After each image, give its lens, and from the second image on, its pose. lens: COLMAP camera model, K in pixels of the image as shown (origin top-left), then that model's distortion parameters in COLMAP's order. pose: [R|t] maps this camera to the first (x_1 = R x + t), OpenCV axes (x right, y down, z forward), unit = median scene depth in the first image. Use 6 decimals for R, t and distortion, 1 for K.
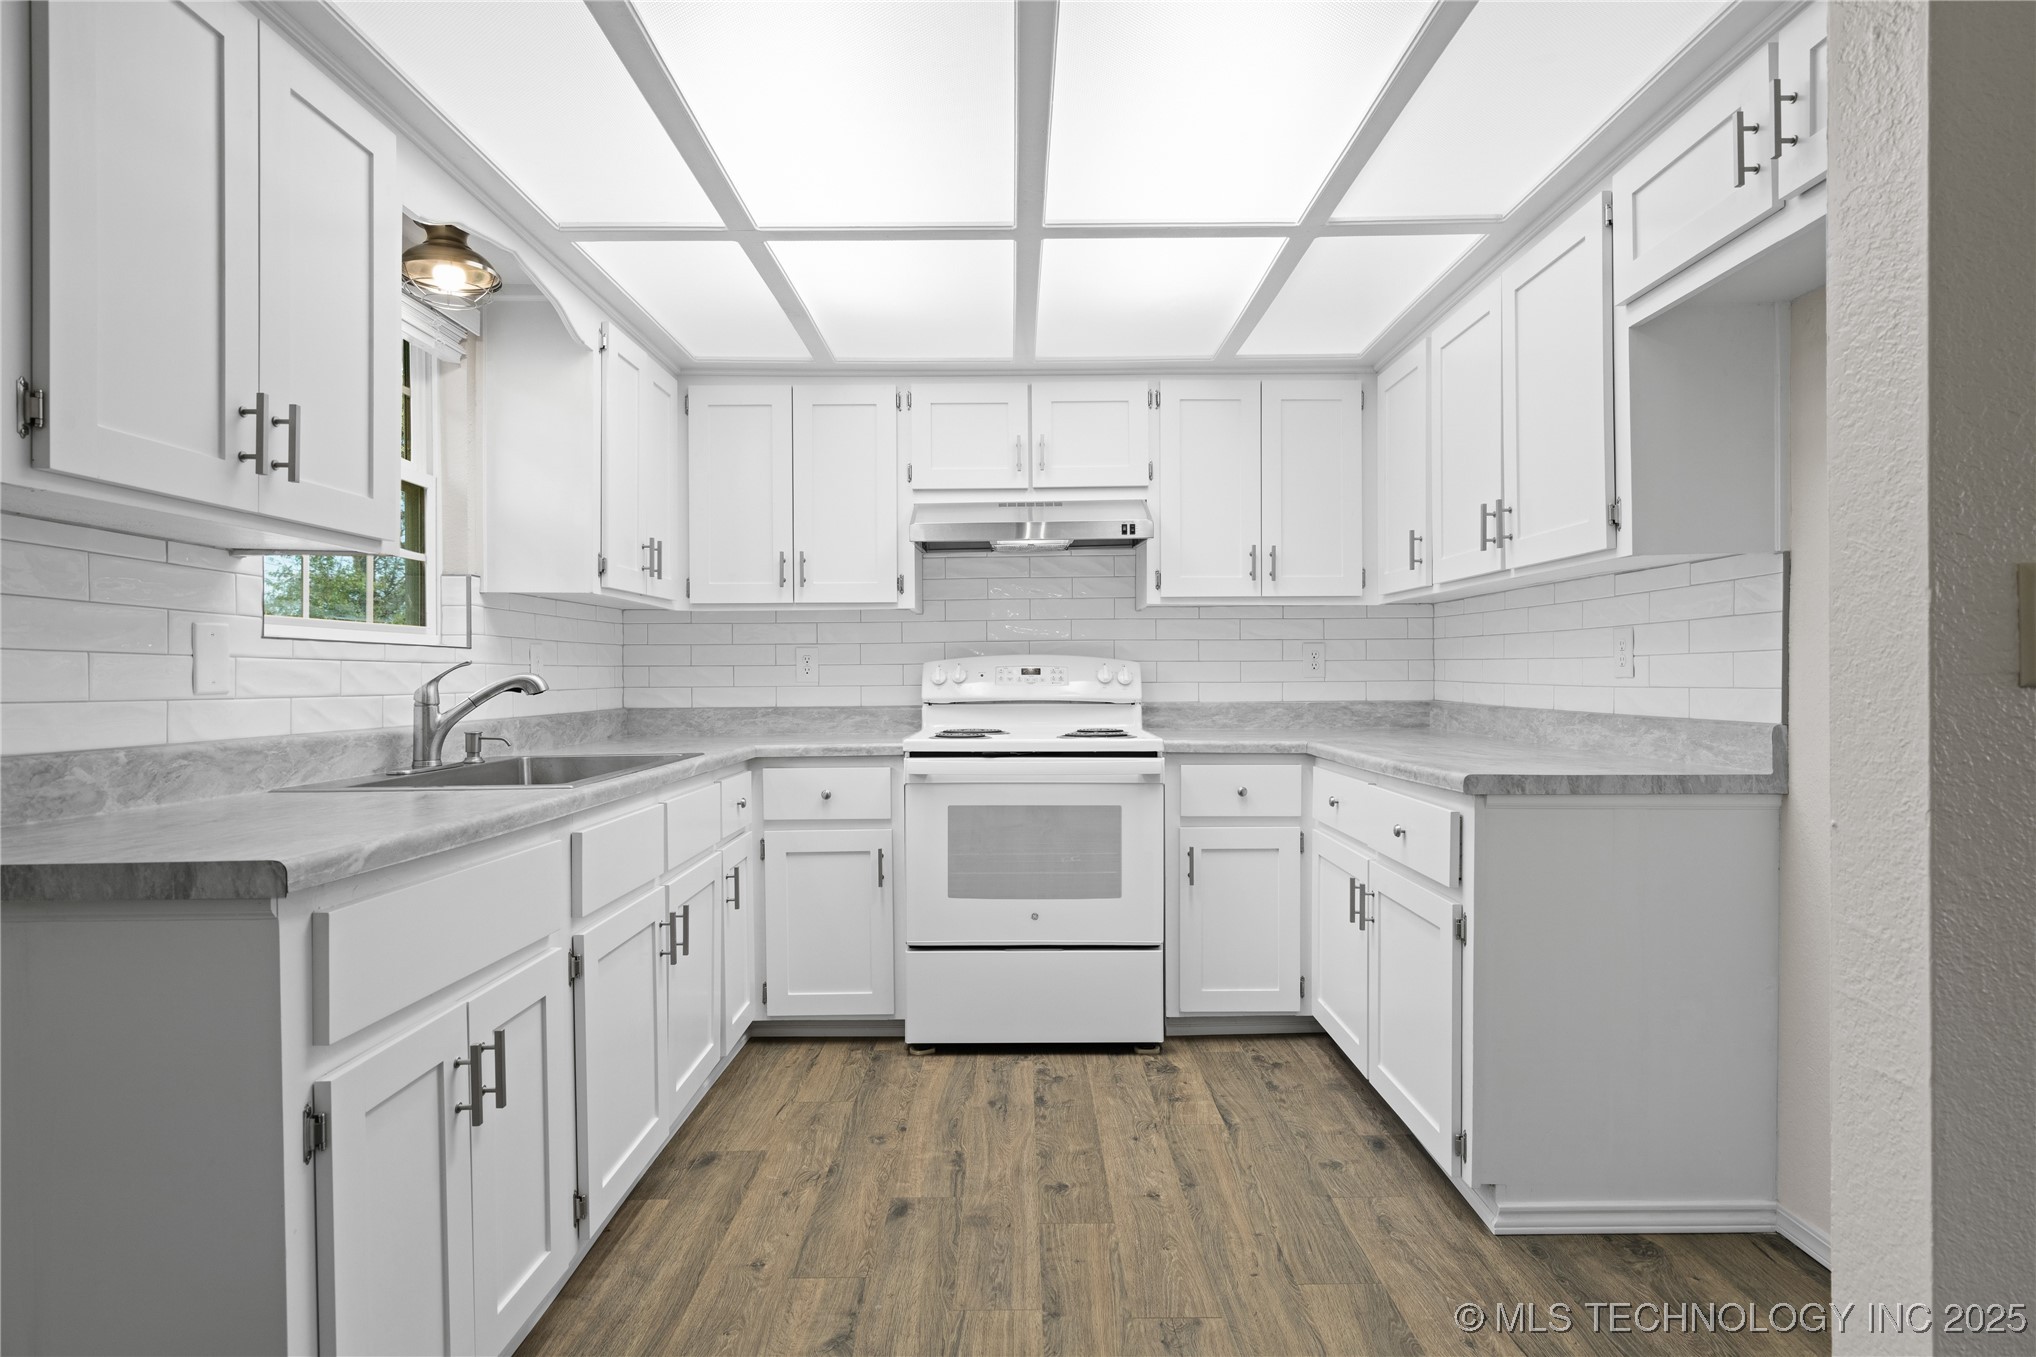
lens RADIAL K [[1051.7, 0, 1019.7], [0, 1051.7, 681.4], [0, 0, 1]] dist [0.004478, 0.000374]
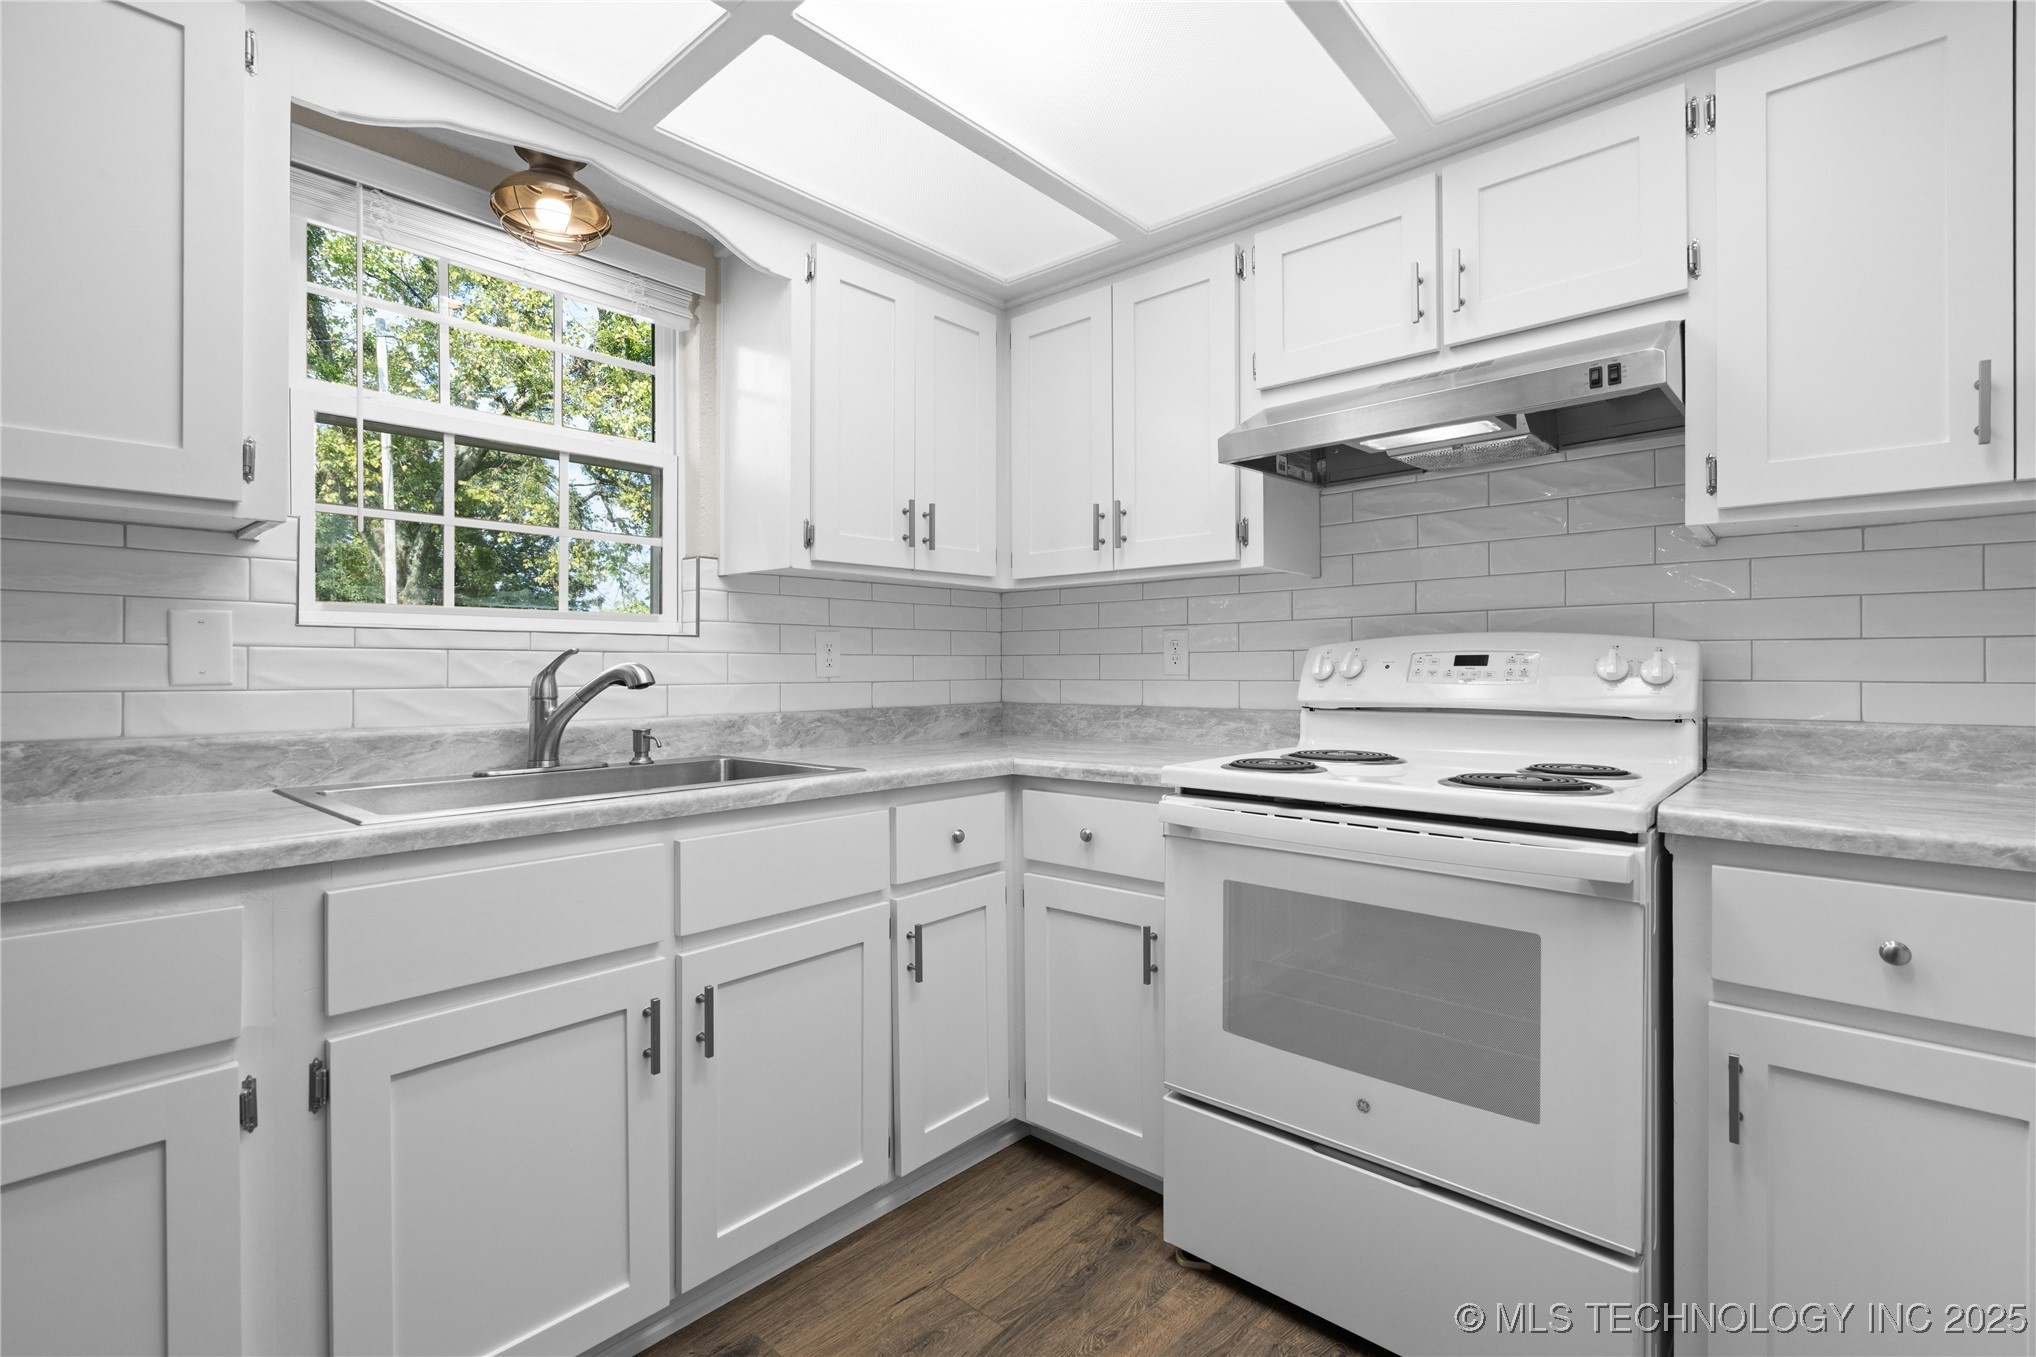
lens RADIAL K [[925.1, 0, 1026.9], [0, 925.1, 664.9], [0, 0, 1]] dist [-0.005187, 0.004347]
pose [[0.747345, 0.000782, -0.664436, 0.230710], [-0.004986, 0.999978, -0.004431, -0.004361], [0.664418, 0.006625, 0.747332, 0.590566]]
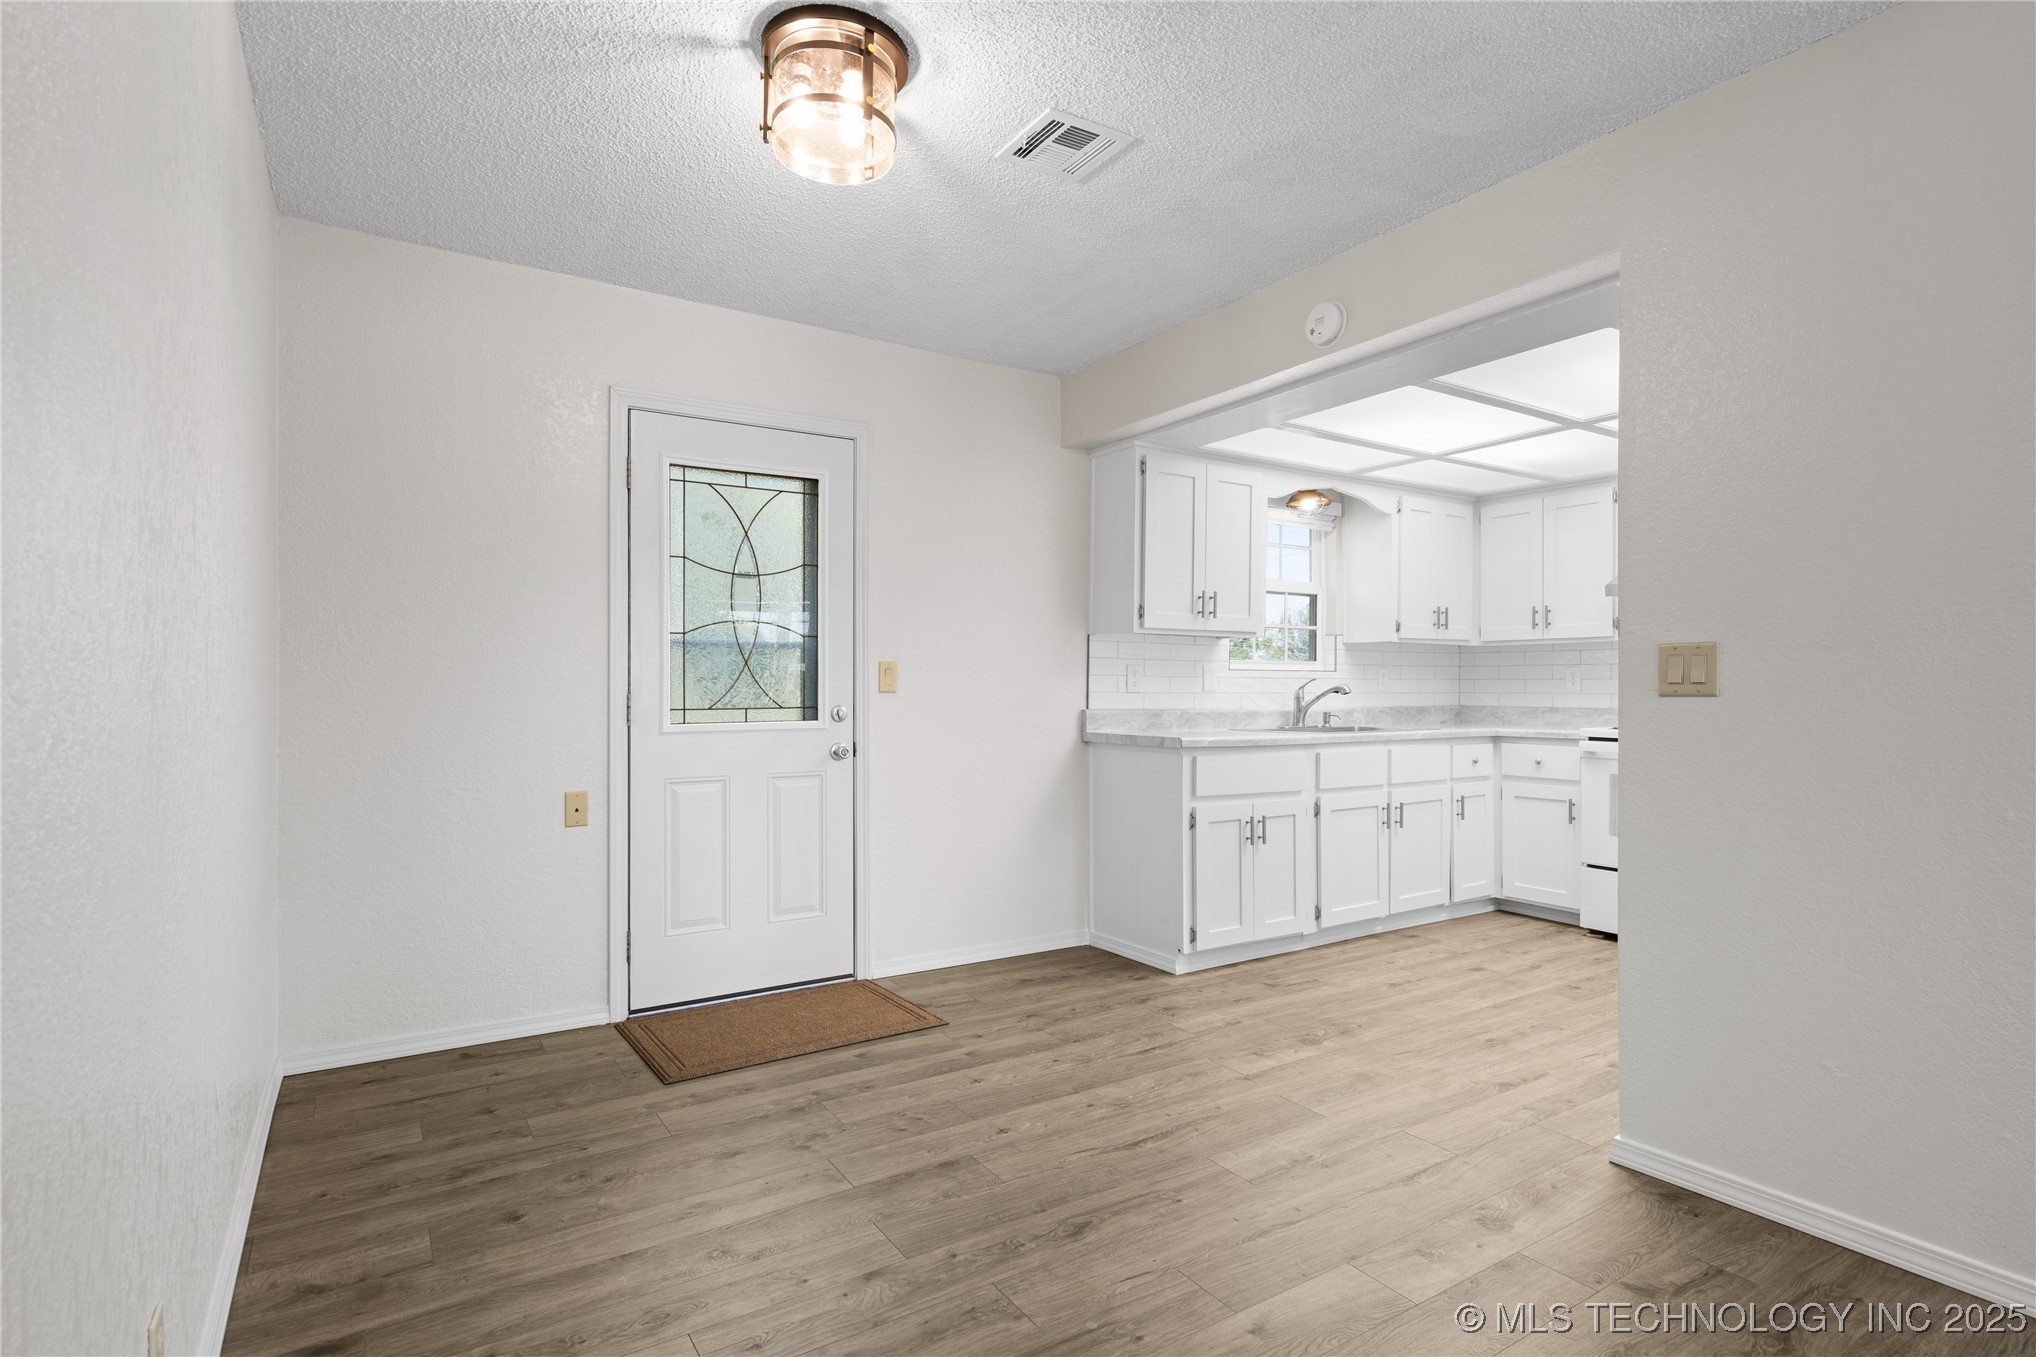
lens RADIAL K [[1006.2, 0, 1058.7], [0, 1006.2, 683.5], [0, 0, 1]] dist [0.009551, -0.000061]
pose [[0.558185, 0.001521, -0.829715, 0.774707], [-0.007987, 0.999962, -0.003540, 0.002002], [0.829678, 0.008603, 0.558175, -0.507061]]
